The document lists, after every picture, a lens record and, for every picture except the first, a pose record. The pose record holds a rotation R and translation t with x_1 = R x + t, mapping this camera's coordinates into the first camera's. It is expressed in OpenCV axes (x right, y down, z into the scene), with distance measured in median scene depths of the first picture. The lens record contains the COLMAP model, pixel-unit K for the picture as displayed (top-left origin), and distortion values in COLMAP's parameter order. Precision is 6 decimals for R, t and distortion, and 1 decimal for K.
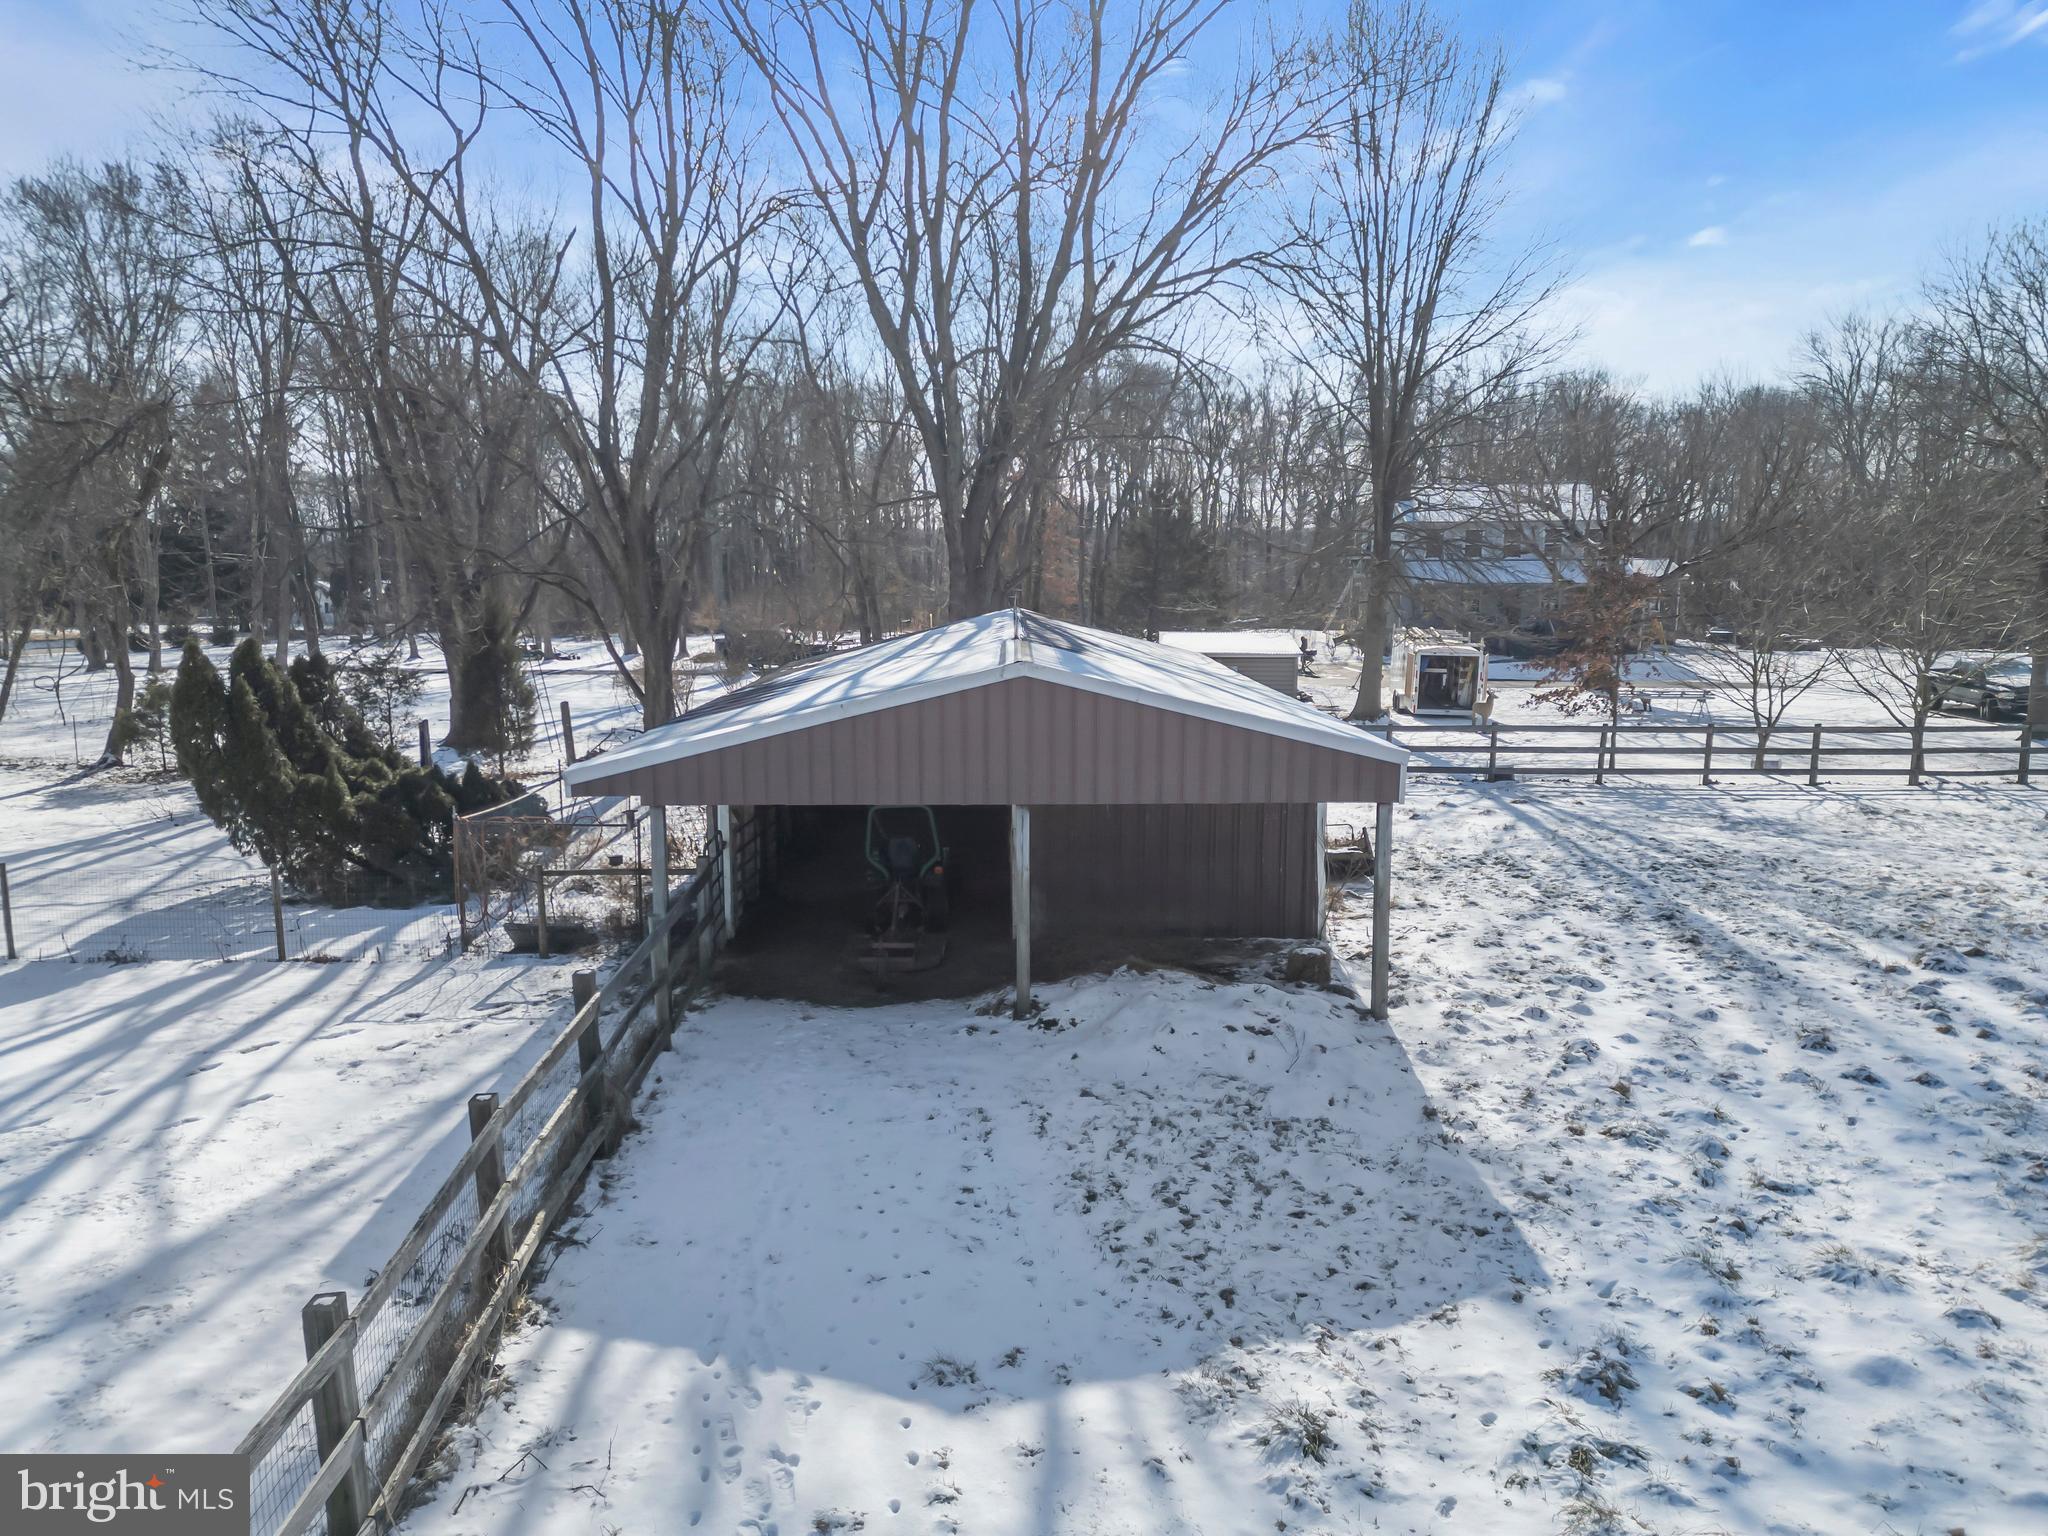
lens RADIAL K [[1422.5, 0, 1016.3], [0, 1422.5, 725.9], [0, 0, 1]] dist [0.135205, -0.188355]
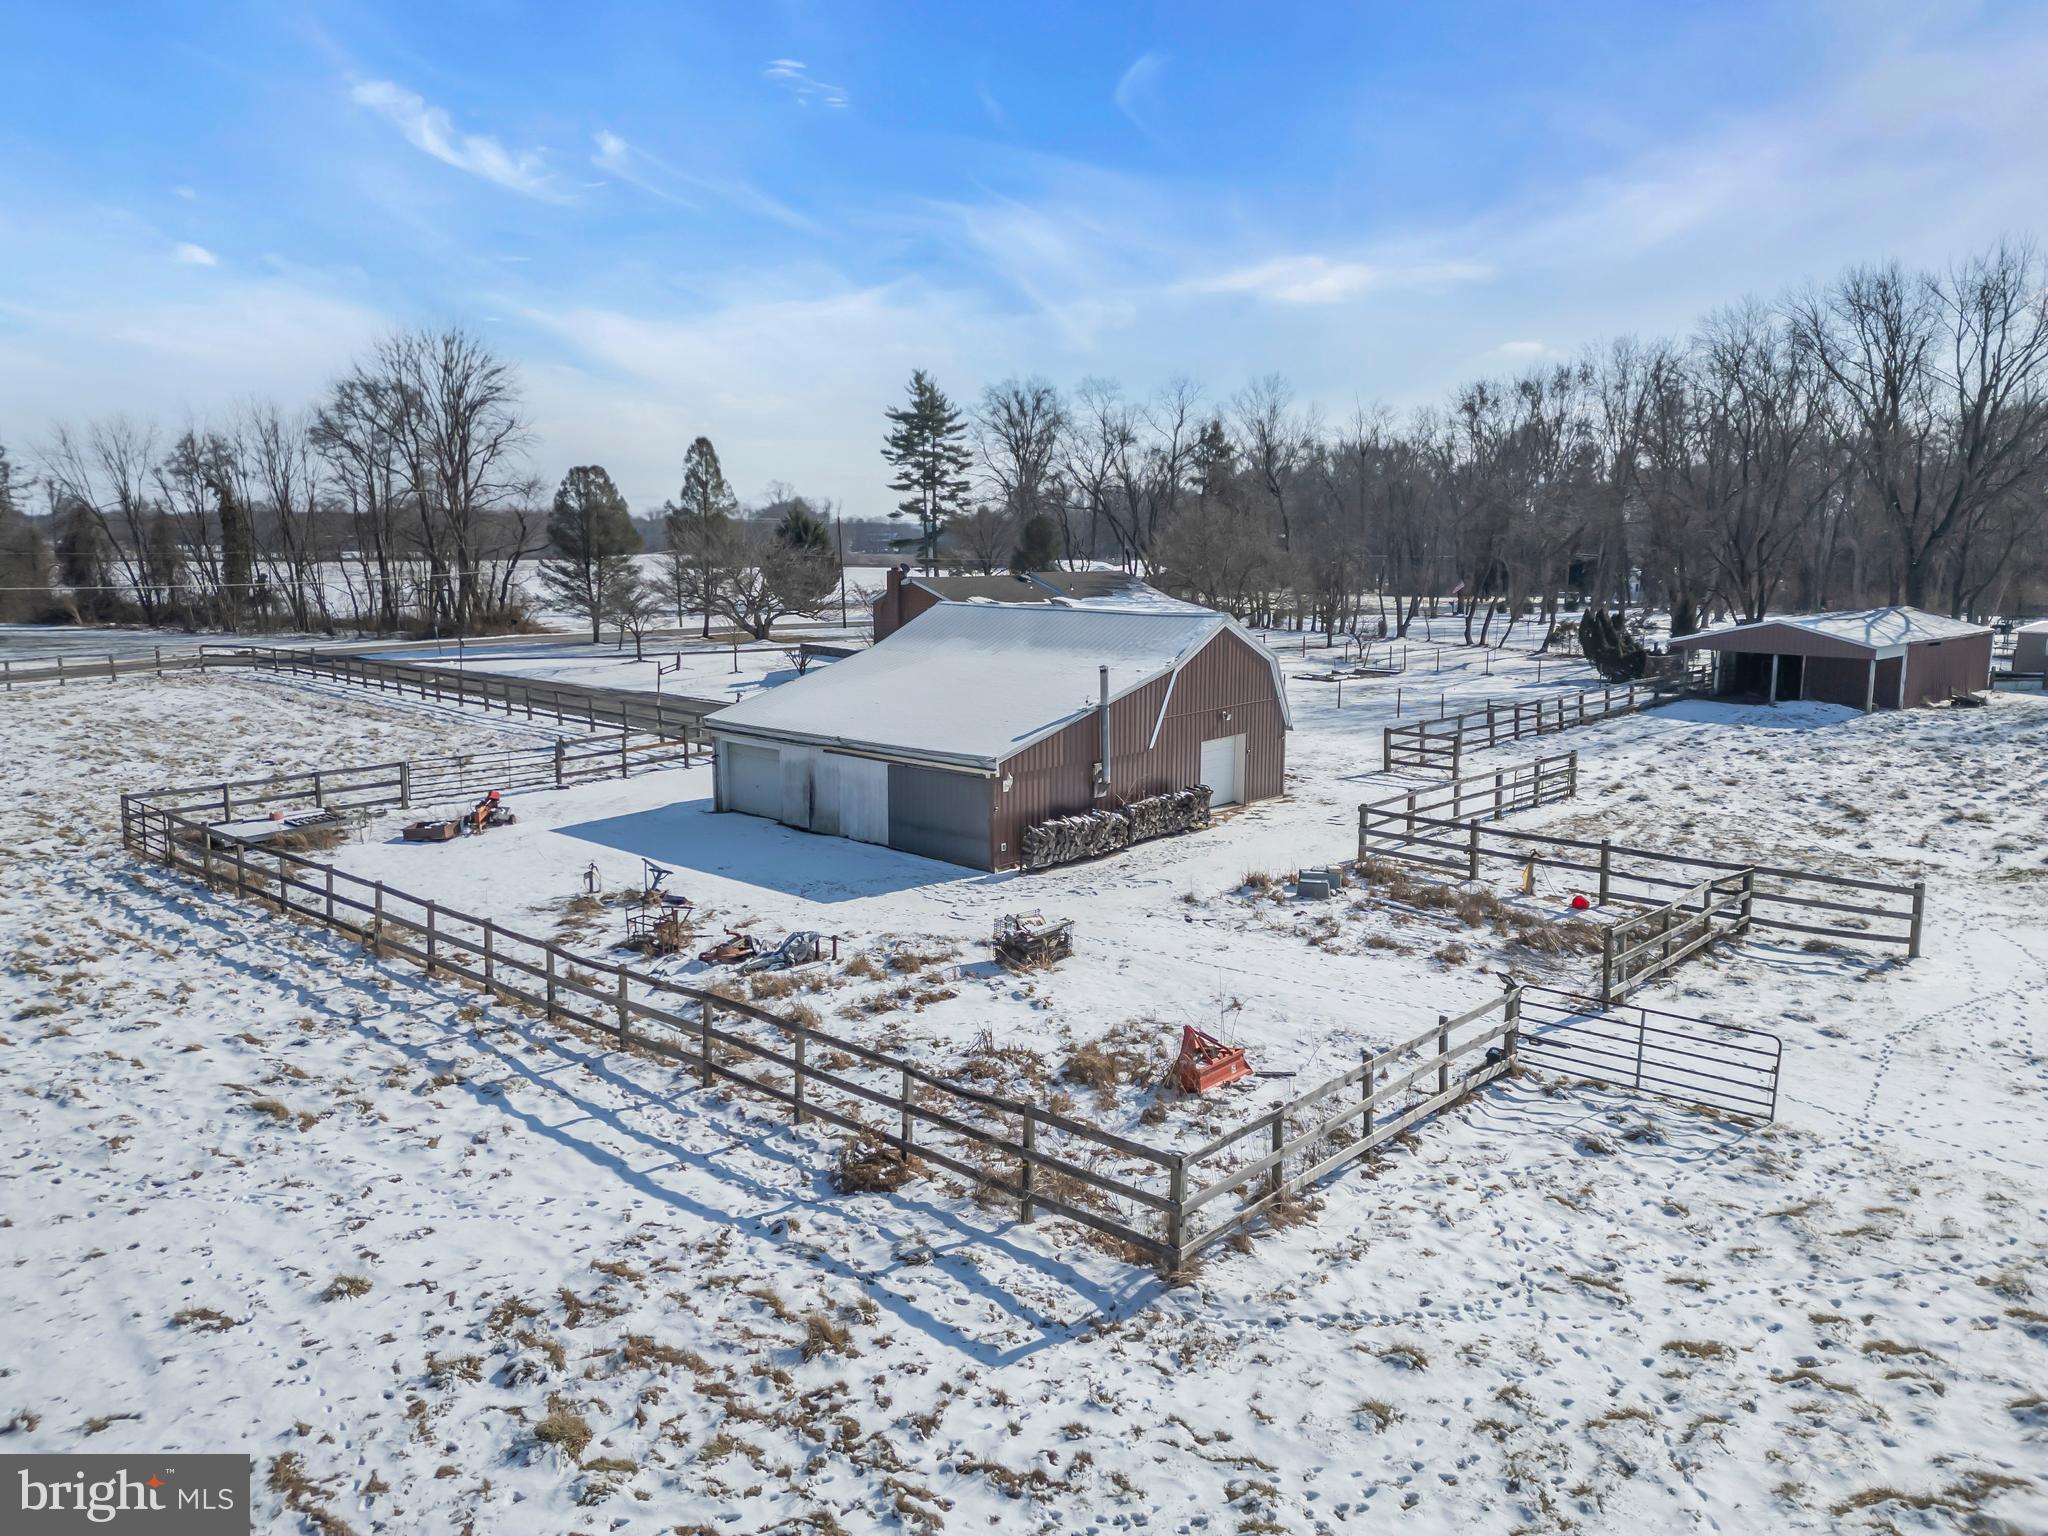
lens RADIAL K [[1422.5, 0, 1016.3], [0, 1422.5, 725.9], [0, 0, 1]] dist [0.135205, -0.188355]
pose [[0.660113, 0.103137, -0.744053, 0.875249], [-0.088920, 0.994294, 0.058936, 0.106449], [0.745885, 0.027257, 0.665517, -1.773298]]
